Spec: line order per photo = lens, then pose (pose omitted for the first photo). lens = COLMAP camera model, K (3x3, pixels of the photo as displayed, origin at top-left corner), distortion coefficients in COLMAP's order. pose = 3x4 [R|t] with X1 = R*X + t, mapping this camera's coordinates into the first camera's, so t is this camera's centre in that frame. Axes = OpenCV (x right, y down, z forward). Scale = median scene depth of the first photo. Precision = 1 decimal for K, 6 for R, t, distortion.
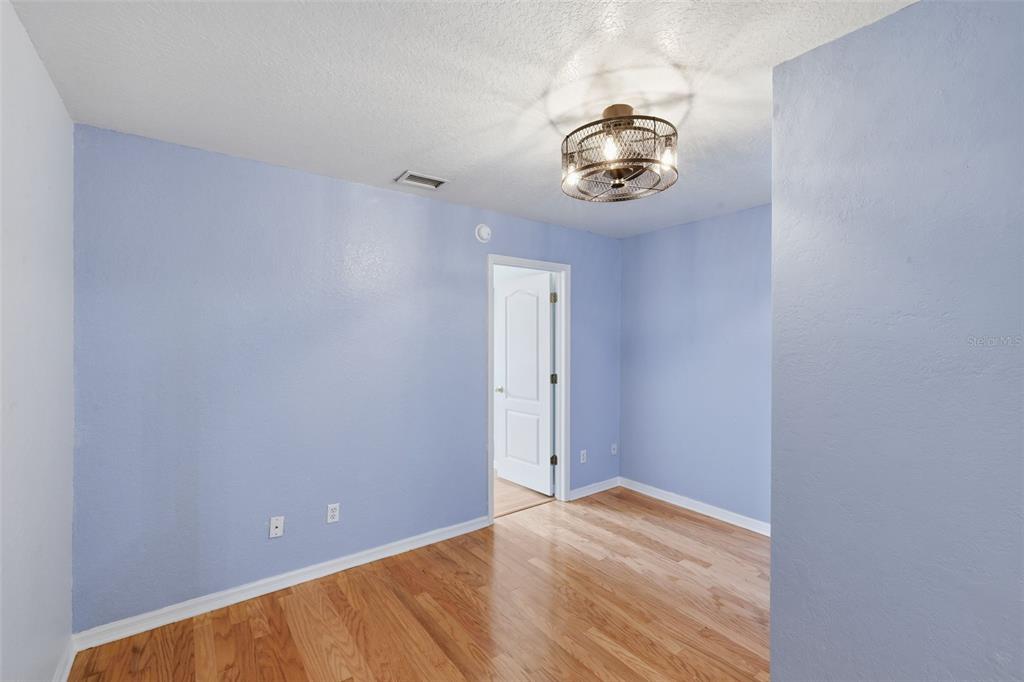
lens RADIAL K [[438.1, 0, 509.5], [0, 438.1, 337.2], [0, 0, 1]] dist [-0.003254, -0.000369]
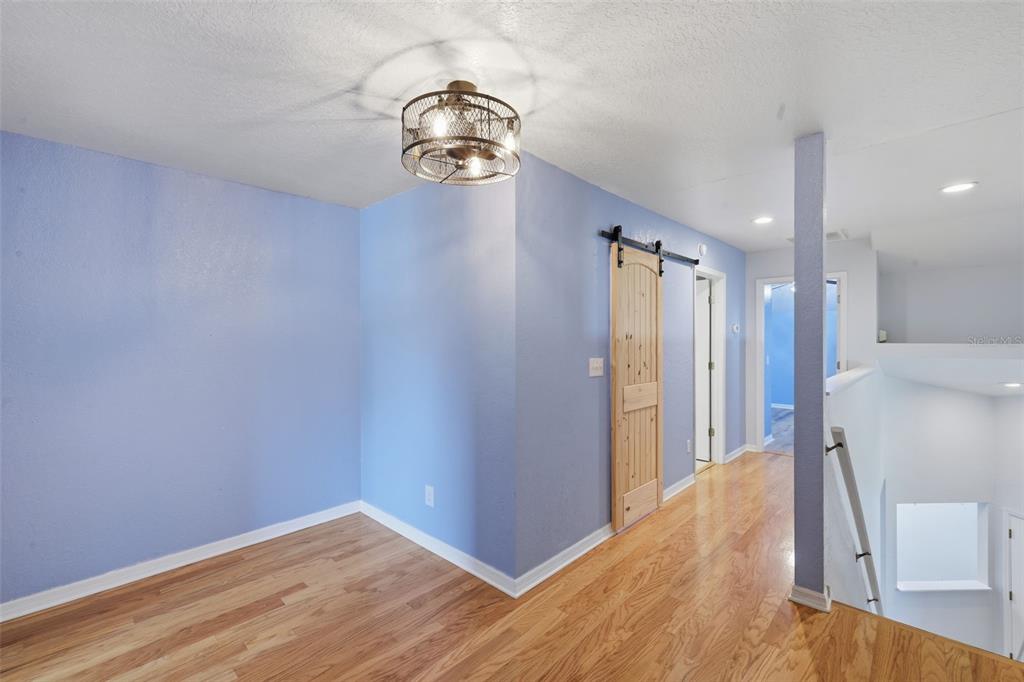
lens RADIAL K [[438.1, 0, 509.3], [0, 438.1, 339.7], [0, 0, 1]] dist [-0.003254, -0.000369]
pose [[-0.173946, -0.007693, 0.984725, -0.460935], [0.001203, 0.999967, 0.008024, 0.014155], [-0.984755, 0.002581, -0.173931, 0.690437]]
